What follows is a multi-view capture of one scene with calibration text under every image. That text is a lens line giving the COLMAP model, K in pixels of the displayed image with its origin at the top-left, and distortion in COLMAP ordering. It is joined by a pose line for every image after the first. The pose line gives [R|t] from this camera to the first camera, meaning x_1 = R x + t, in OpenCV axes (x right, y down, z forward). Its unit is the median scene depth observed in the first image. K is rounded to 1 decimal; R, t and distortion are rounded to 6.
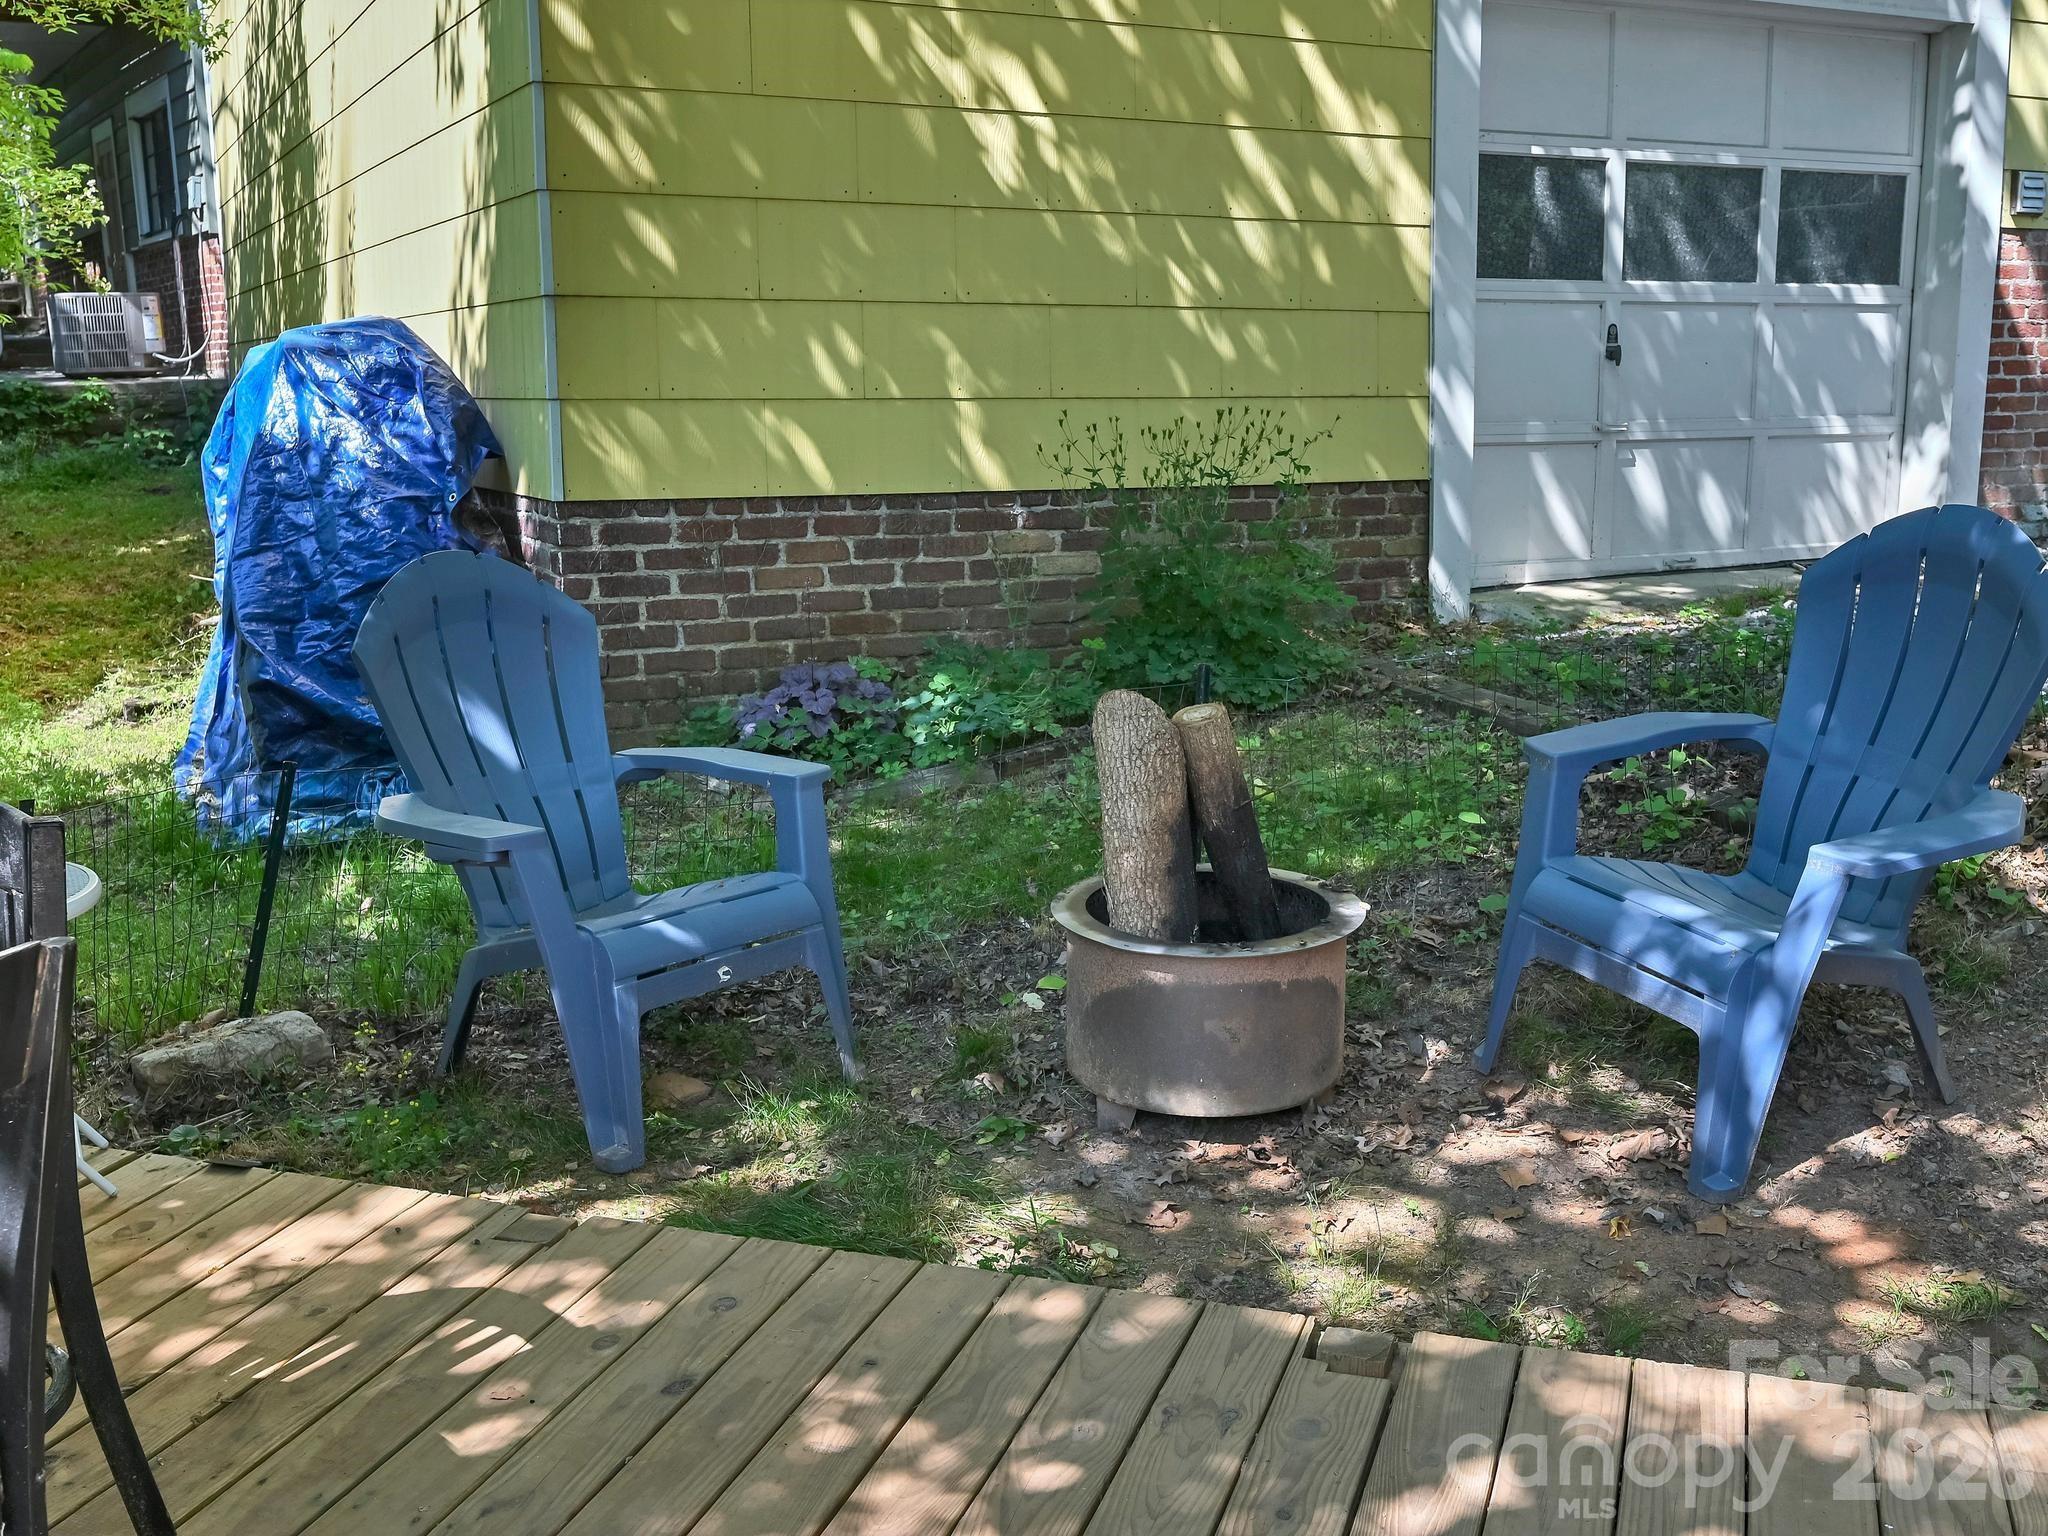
lens RADIAL K [[2096.4, 0, 1024.0], [0, 2096.4, 768.0], [0, 0, 1]] dist [-0.010276, -0.002399]
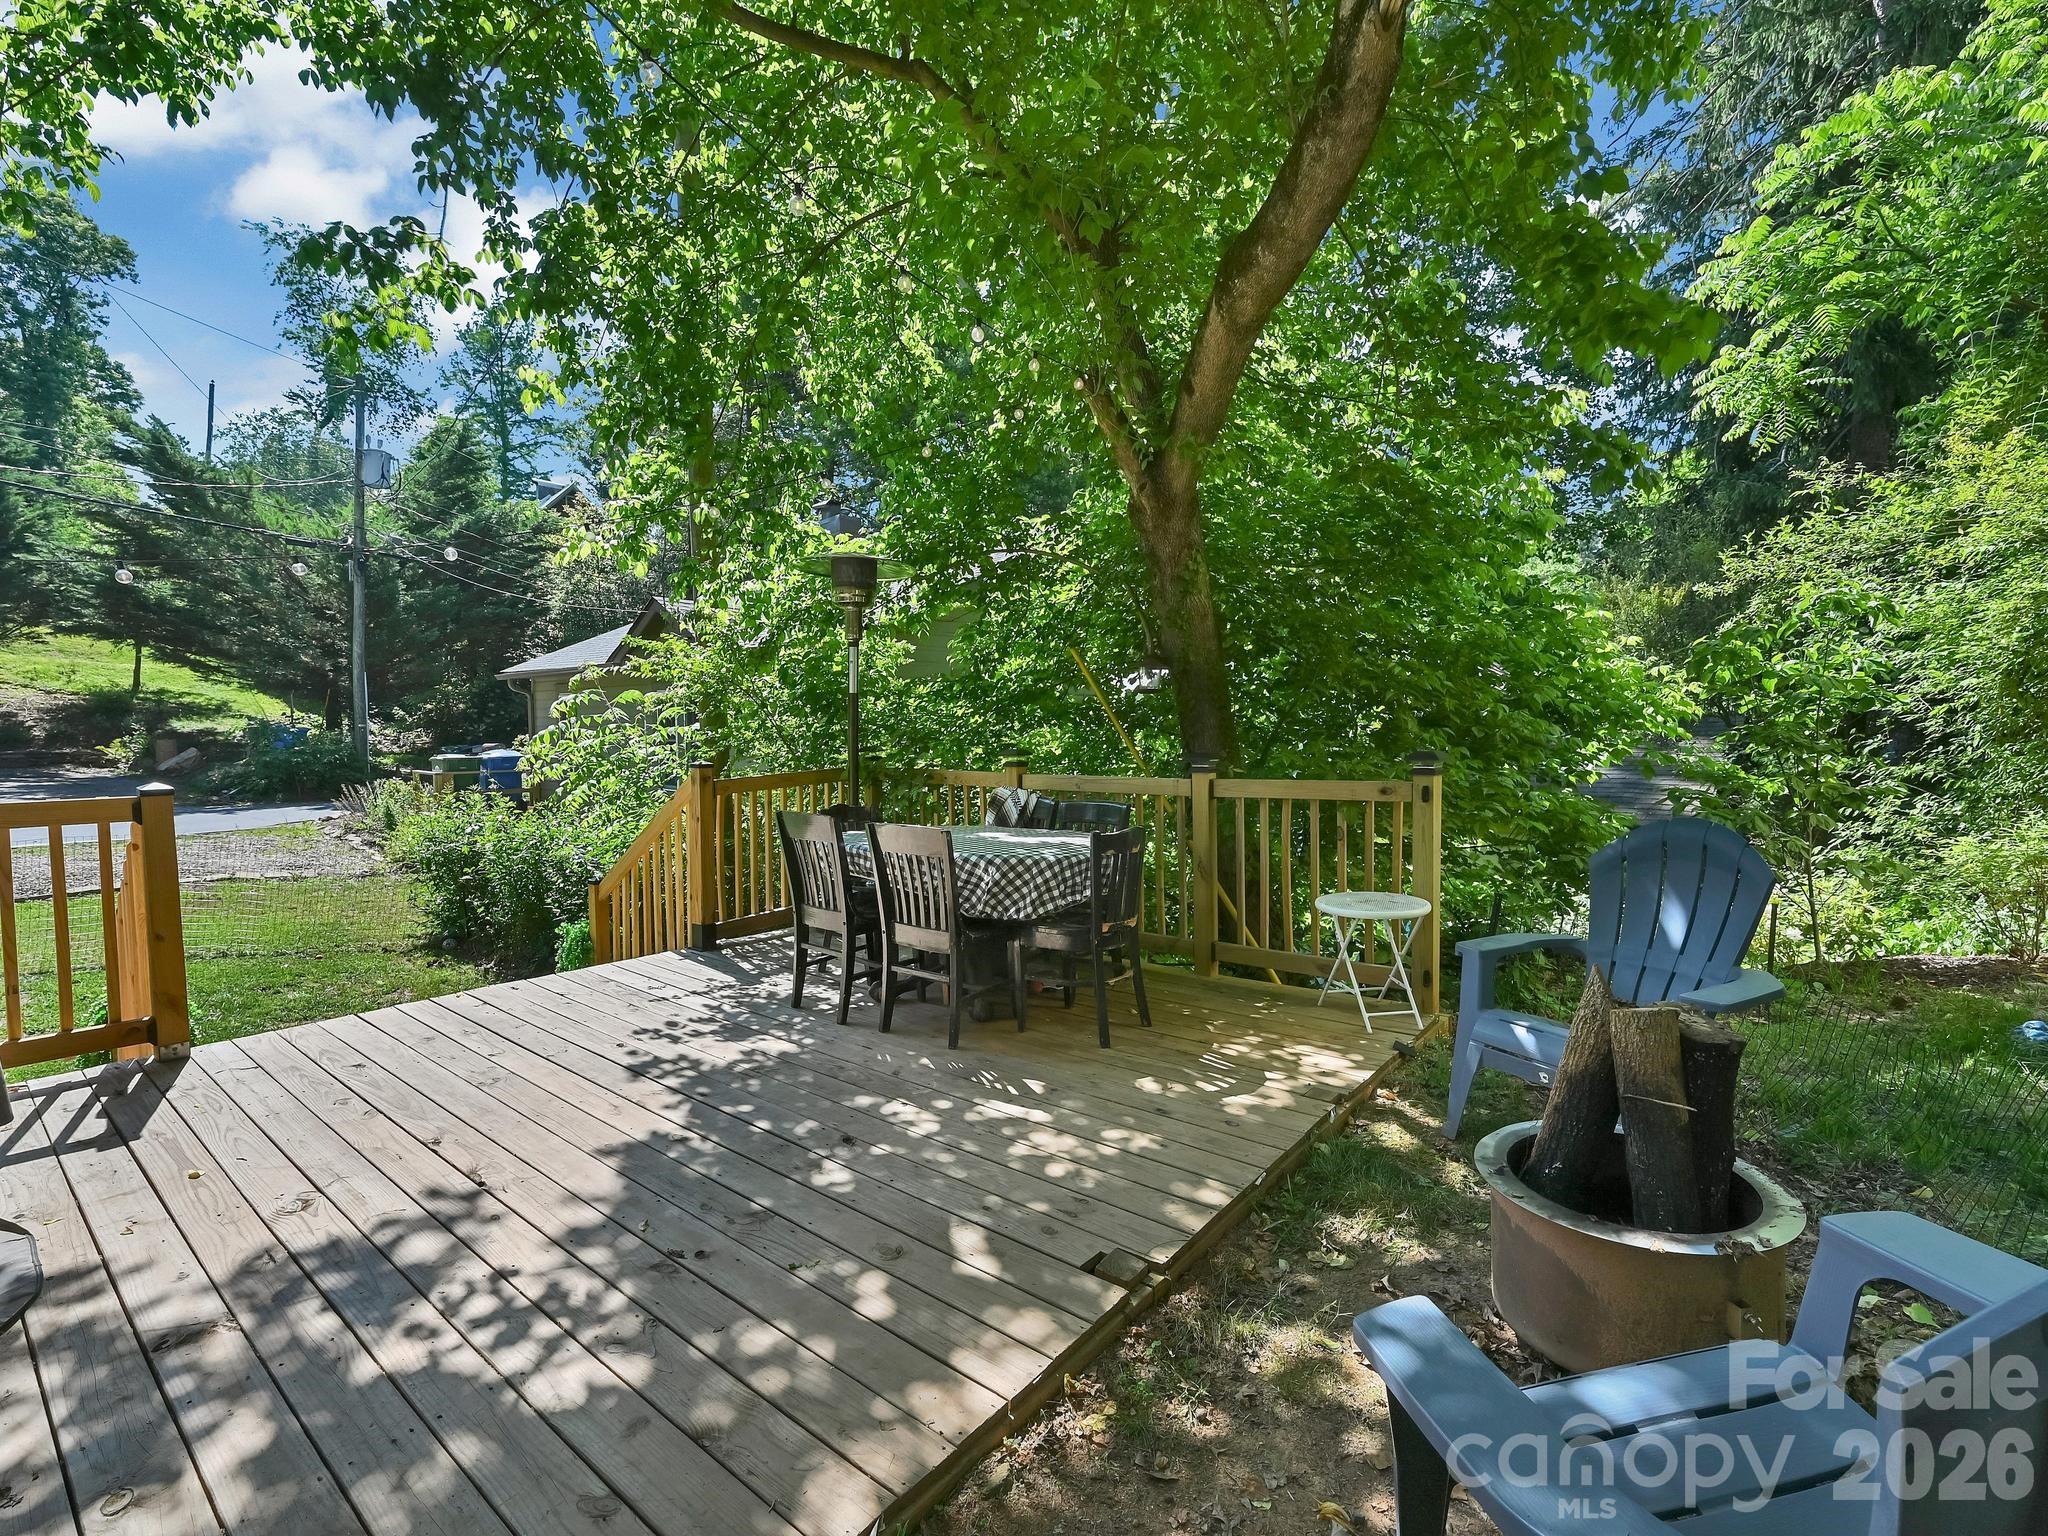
lens RADIAL K [[934.9, 0, 1016.5], [0, 934.9, 773.8], [0, 0, 1]] dist [0.002642, 0.000779]
pose [[-0.357442, 0.065135, -0.931661, 0.434870], [-0.166157, 0.977215, 0.132067, -0.104810], [0.919036, 0.202008, -0.338476, 0.534017]]
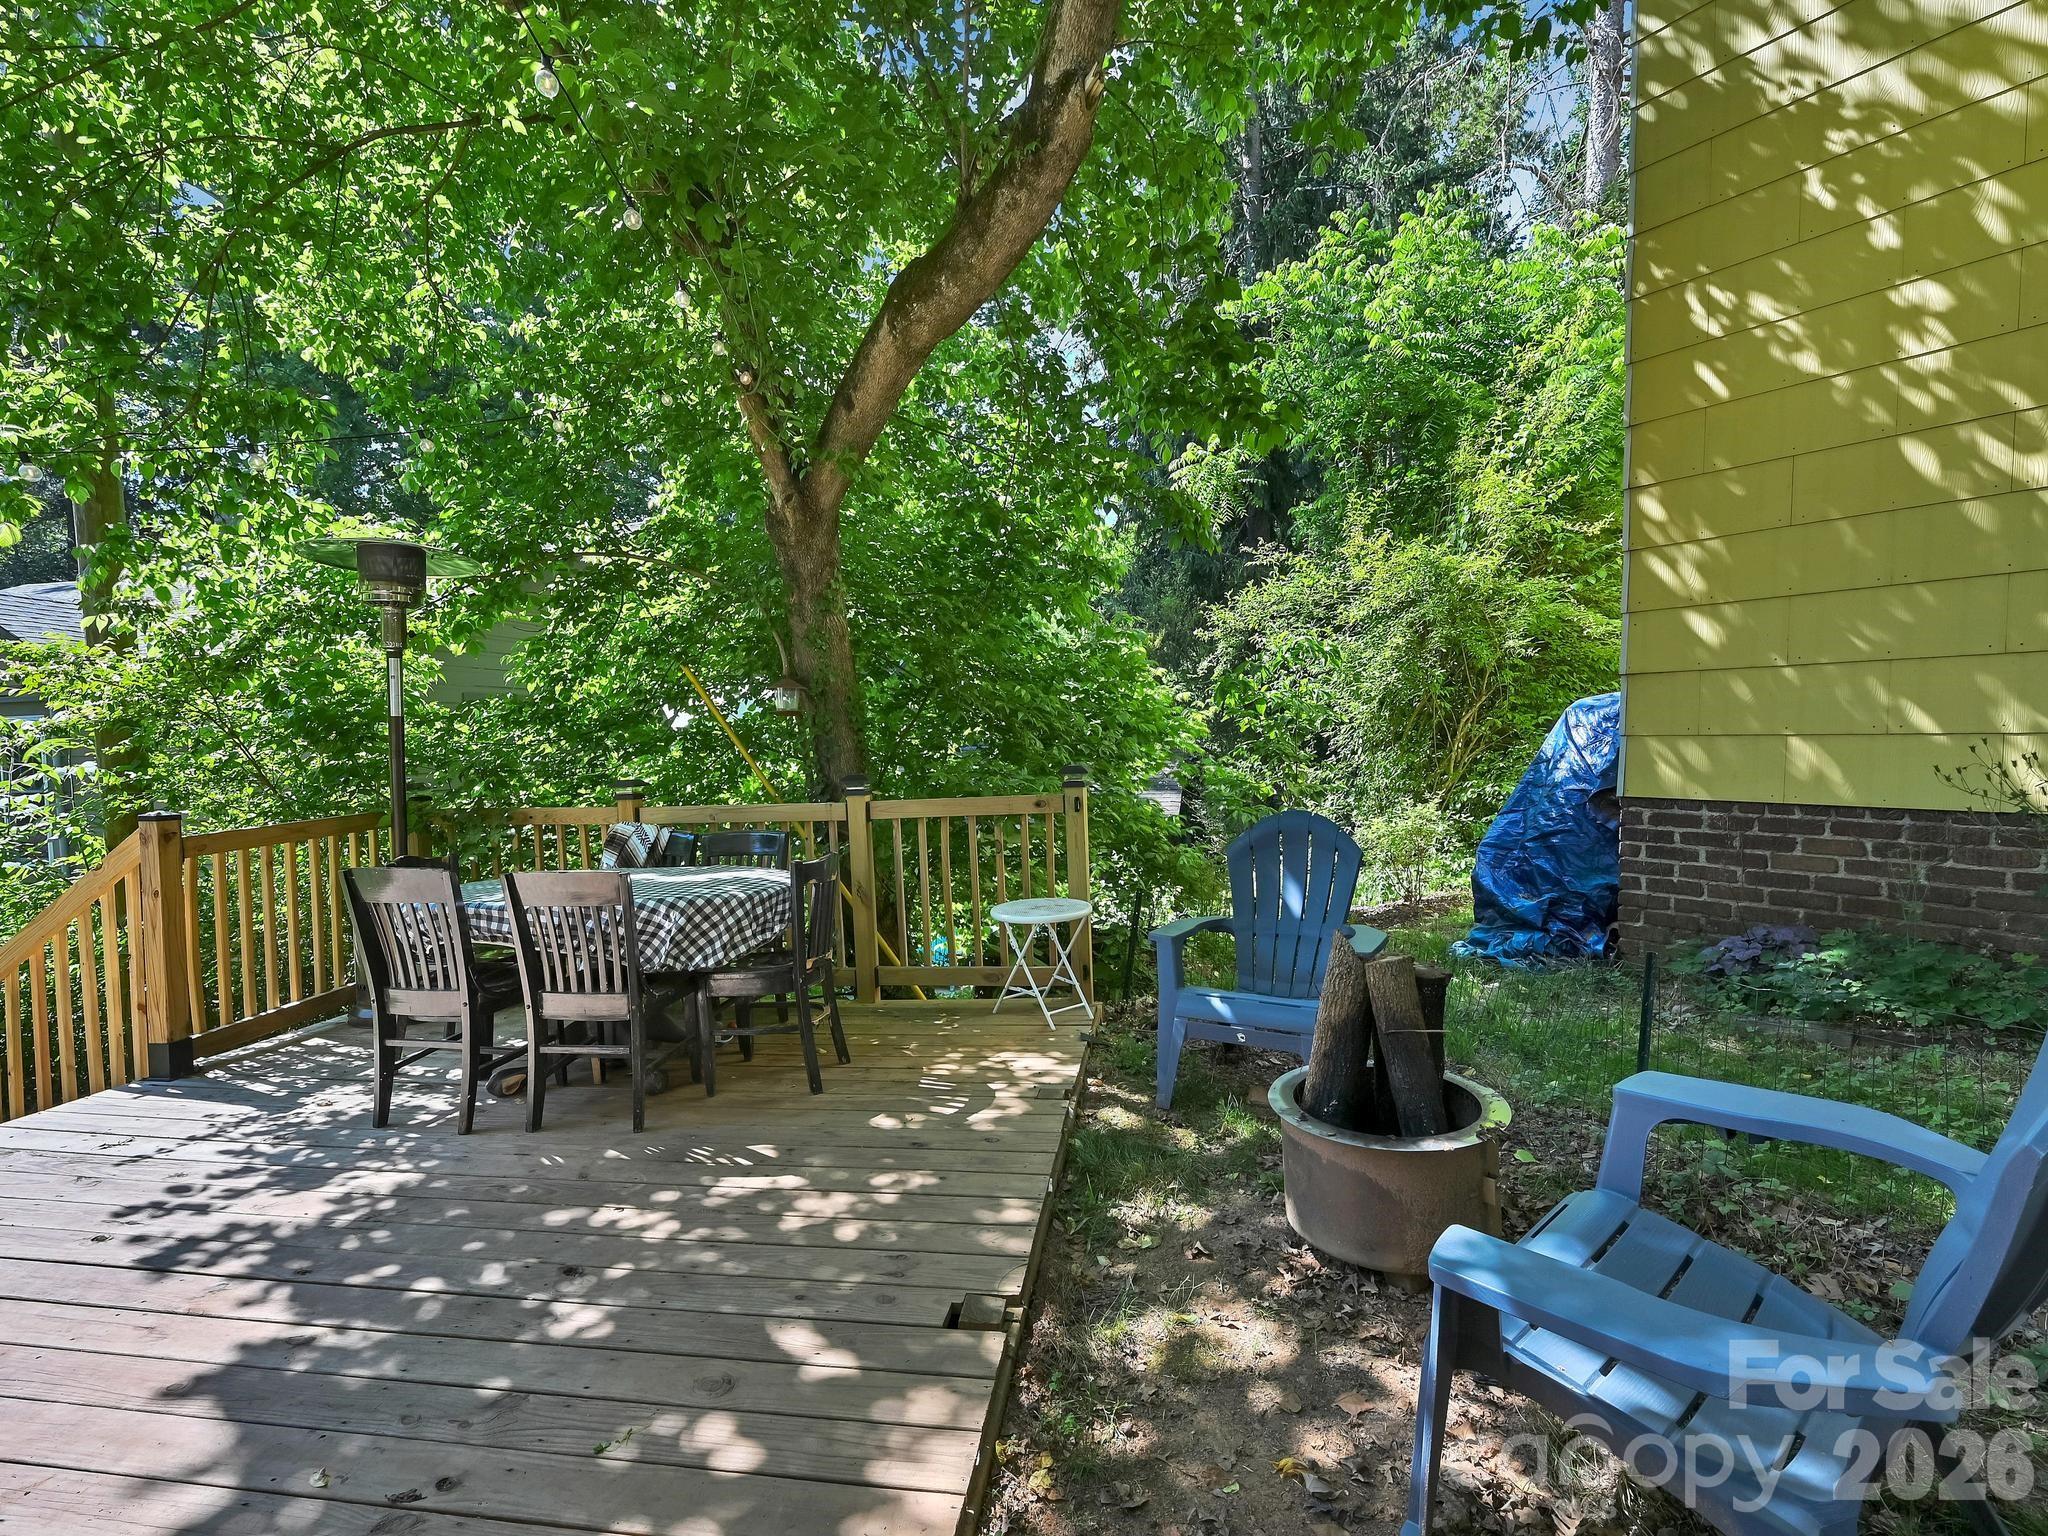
lens RADIAL K [[934.9, 0, 1016.5], [0, 934.9, 773.8], [0, 0, 1]] dist [0.002642, 0.000779]
pose [[0.155593, 0.038297, -0.987079, 0.425745], [-0.162903, 0.986562, 0.012599, -0.075248], [0.974296, 0.158838, 0.159740, 0.408240]]
